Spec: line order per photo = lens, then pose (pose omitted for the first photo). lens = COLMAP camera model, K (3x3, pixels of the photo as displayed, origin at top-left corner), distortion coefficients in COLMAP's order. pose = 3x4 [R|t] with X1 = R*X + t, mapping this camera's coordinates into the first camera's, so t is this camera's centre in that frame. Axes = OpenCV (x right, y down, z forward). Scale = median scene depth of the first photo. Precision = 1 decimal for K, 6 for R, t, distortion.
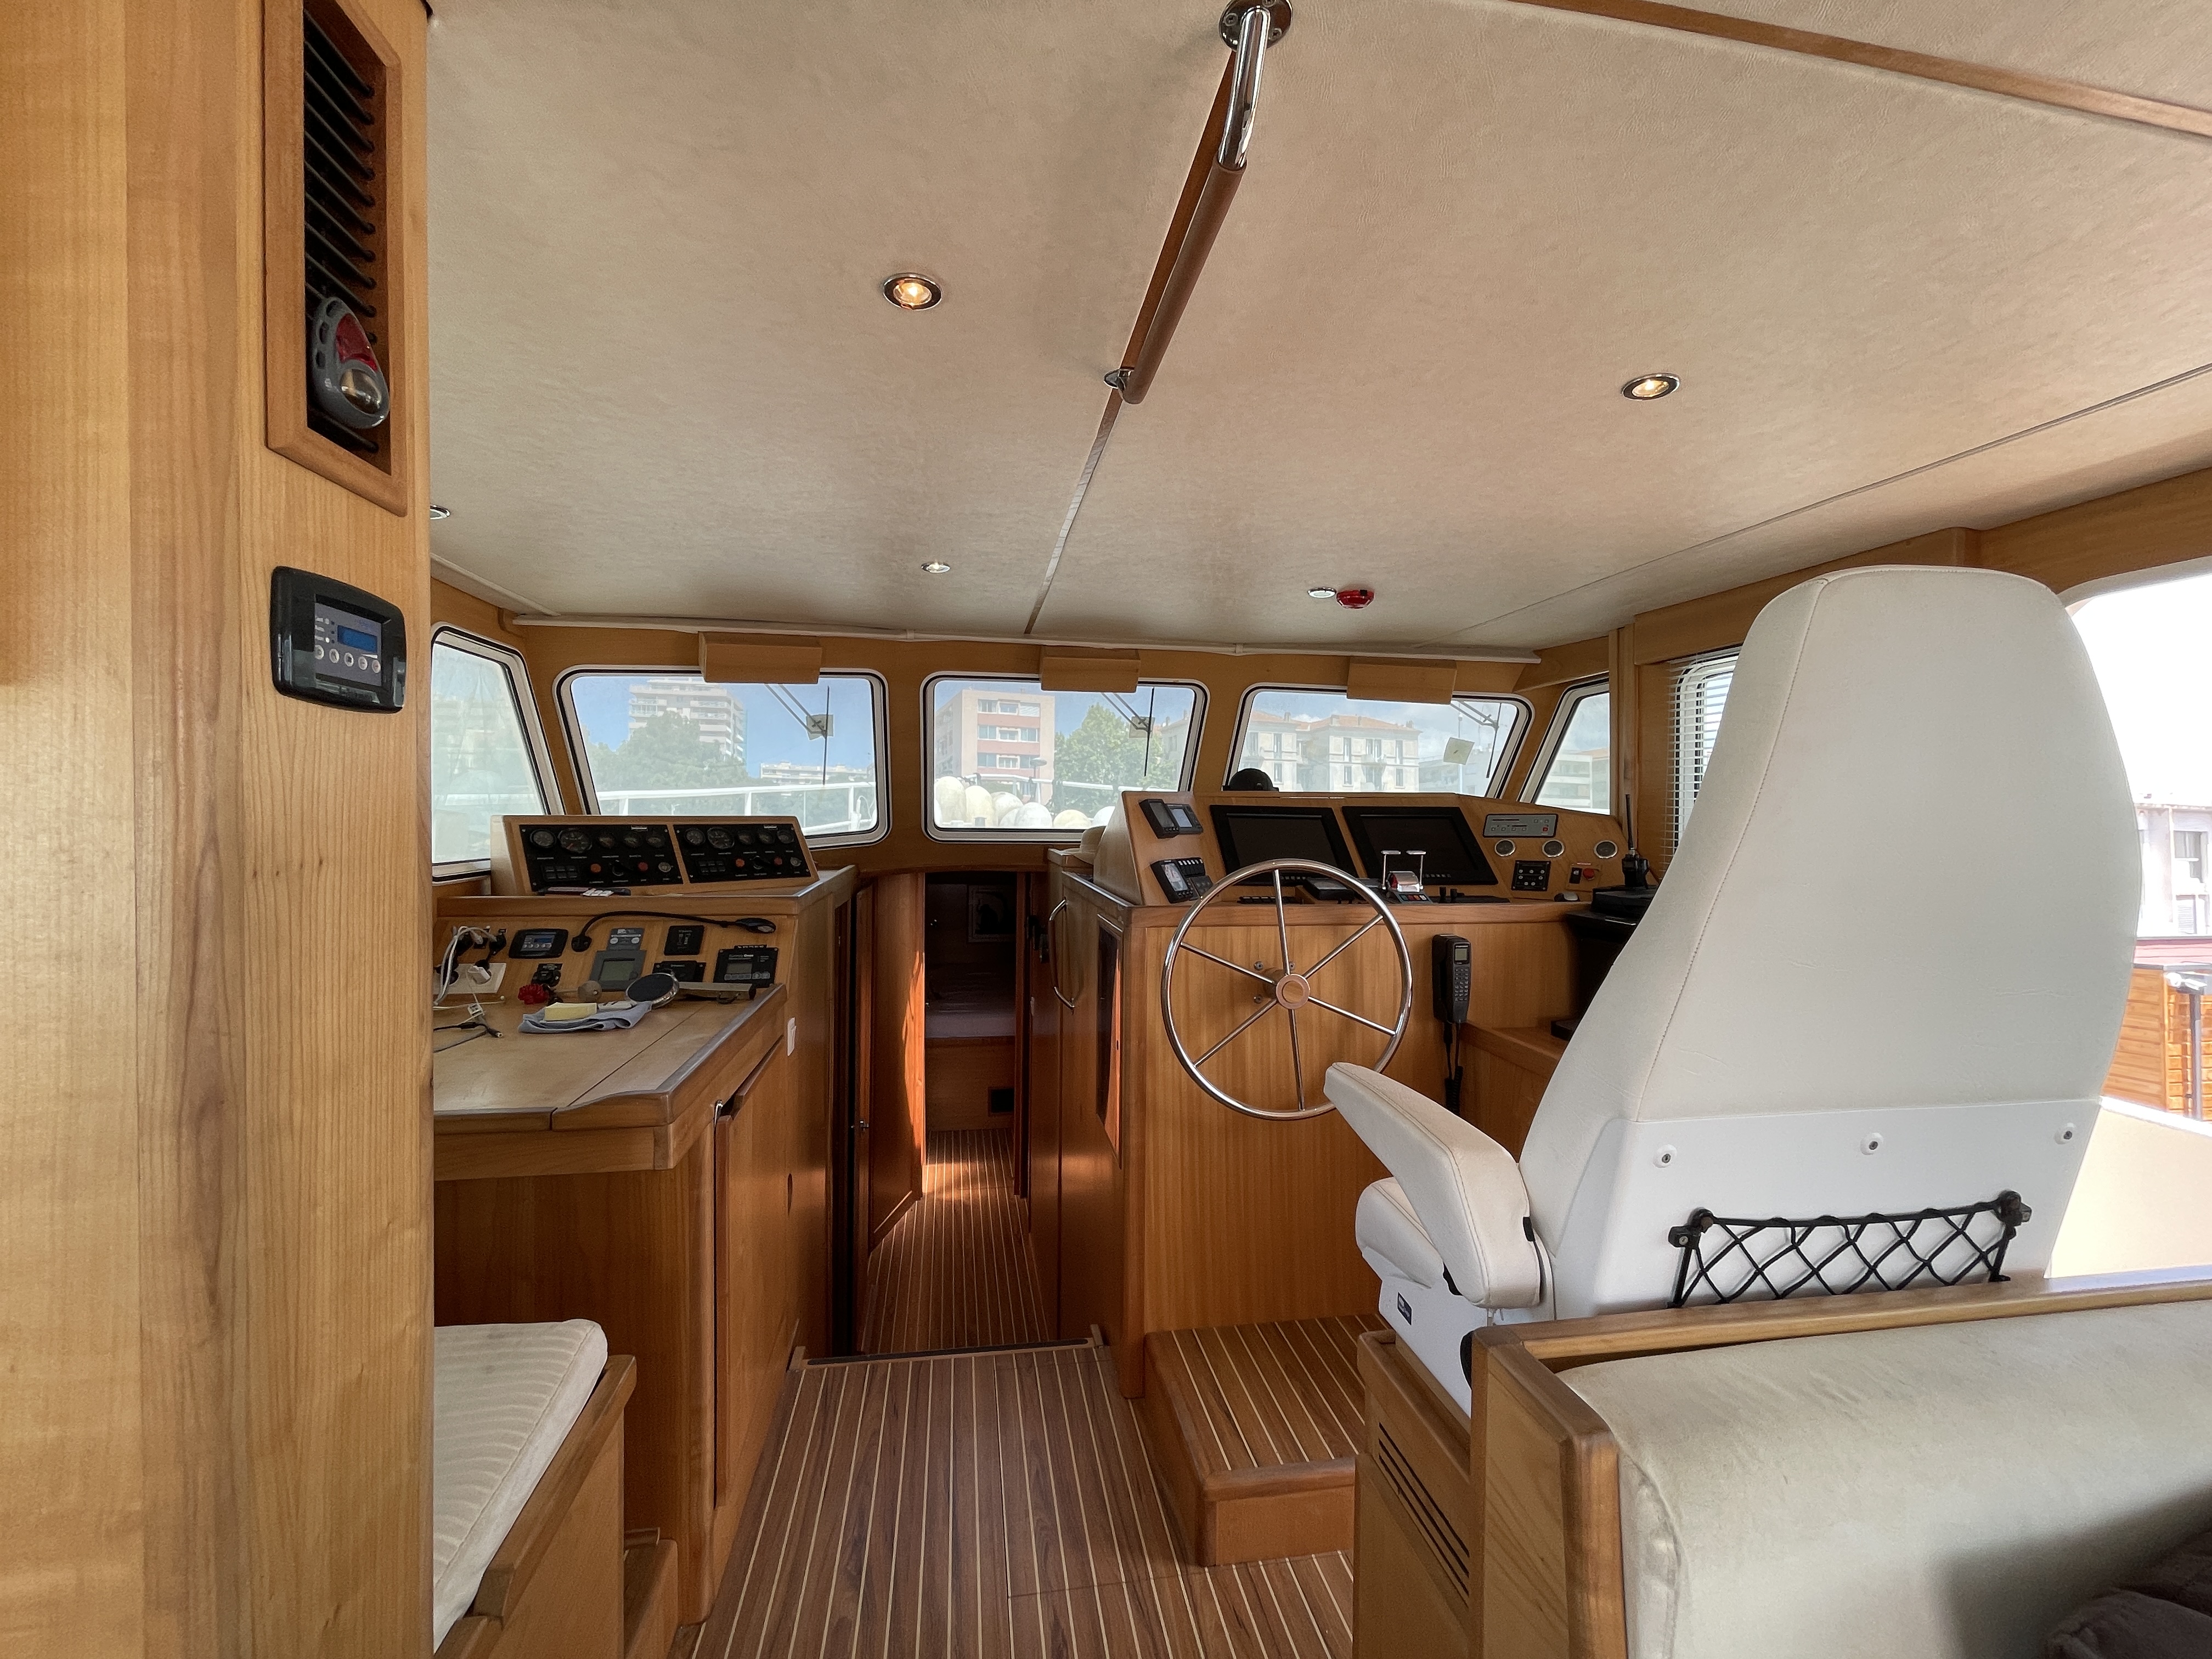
lens RADIAL K [[890.5, 0, 1099.2], [0, 890.5, 829.8], [0, 0, 1]] dist [0.012882, -0.000013]
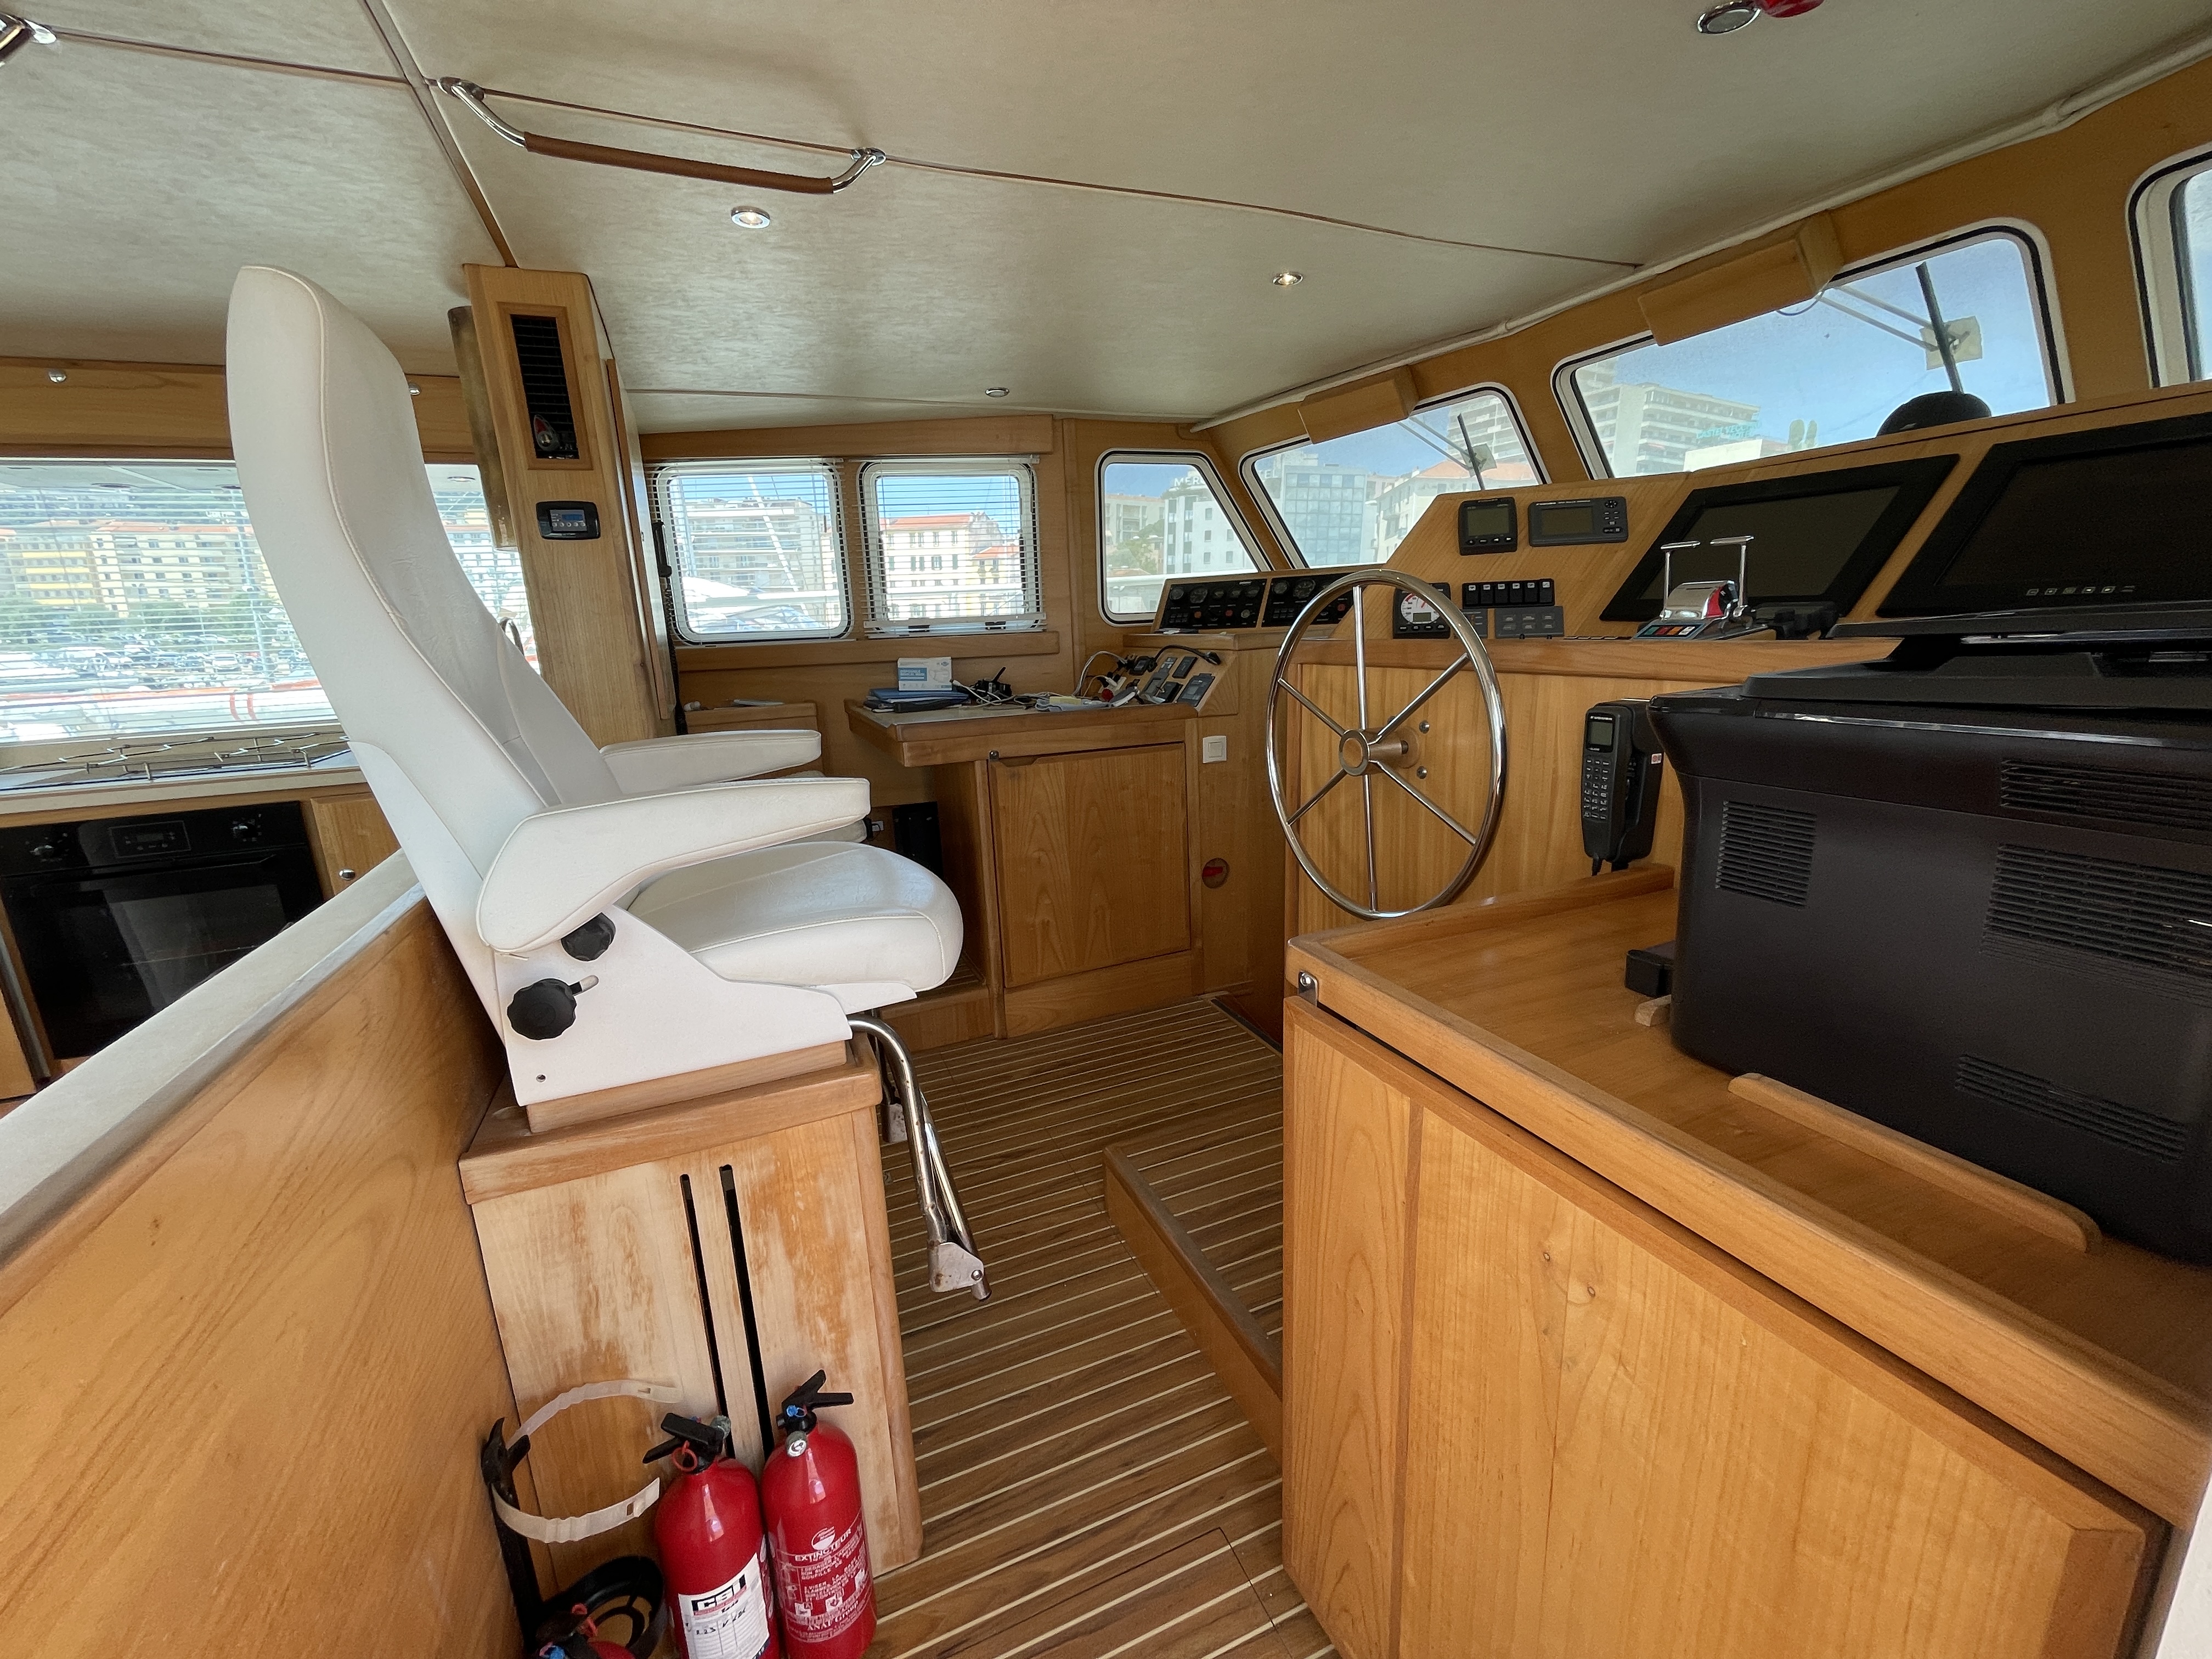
lens RADIAL K [[897.7, 0, 1100.8], [0, 897.7, 829.8], [0, 0, 1]] dist [-0.002840, -0.000381]
pose [[0.238470, 0.202607, -0.949780, 0.615251], [0.027761, 0.976174, 0.215207, 0.051975], [0.970753, -0.077688, 0.227163, 0.422380]]
